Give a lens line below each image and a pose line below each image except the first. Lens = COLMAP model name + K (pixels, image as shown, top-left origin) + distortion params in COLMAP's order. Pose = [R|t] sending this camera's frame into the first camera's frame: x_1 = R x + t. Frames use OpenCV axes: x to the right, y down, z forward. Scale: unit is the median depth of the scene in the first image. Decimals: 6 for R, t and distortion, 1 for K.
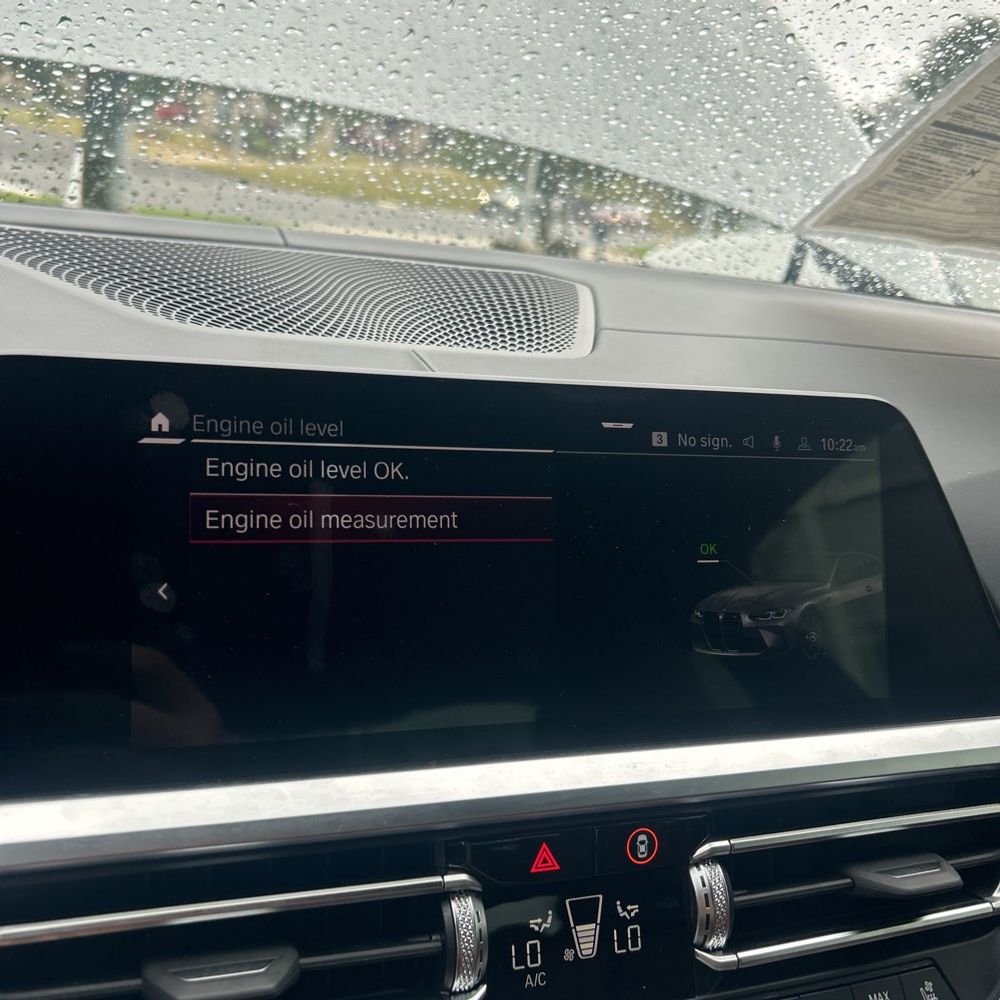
lens RADIAL K [[999.6, 0, 493.6], [0, 999.6, 496.8], [0, 0, 1]] dist [0.015708, -0.014299]
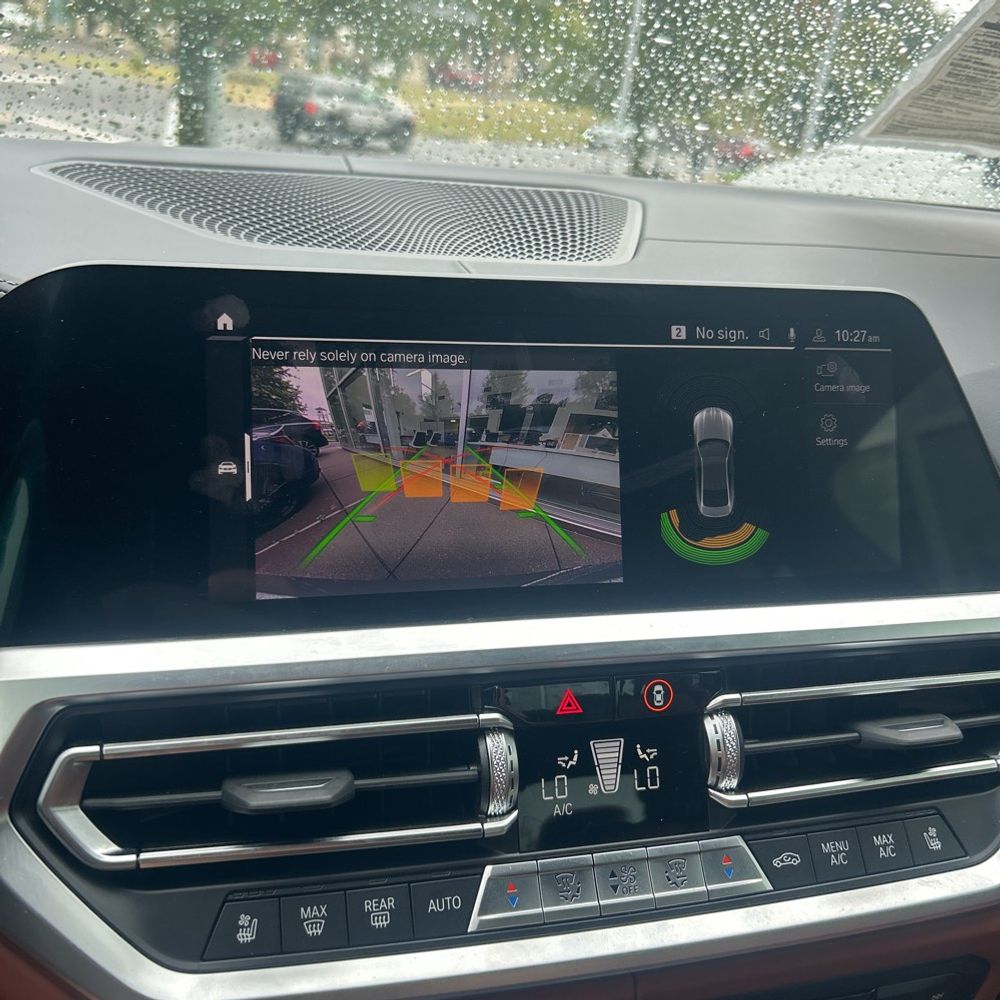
lens RADIAL K [[995.9, 0, 503.7], [0, 995.9, 484.3], [0, 0, 1]] dist [0.012328, -0.005172]
pose [[0.996449, -0.012110, -0.083321, 0.051910], [0.016287, 0.998635, 0.049631, 0.039971], [0.082606, -0.050811, 0.995286, -0.079470]]
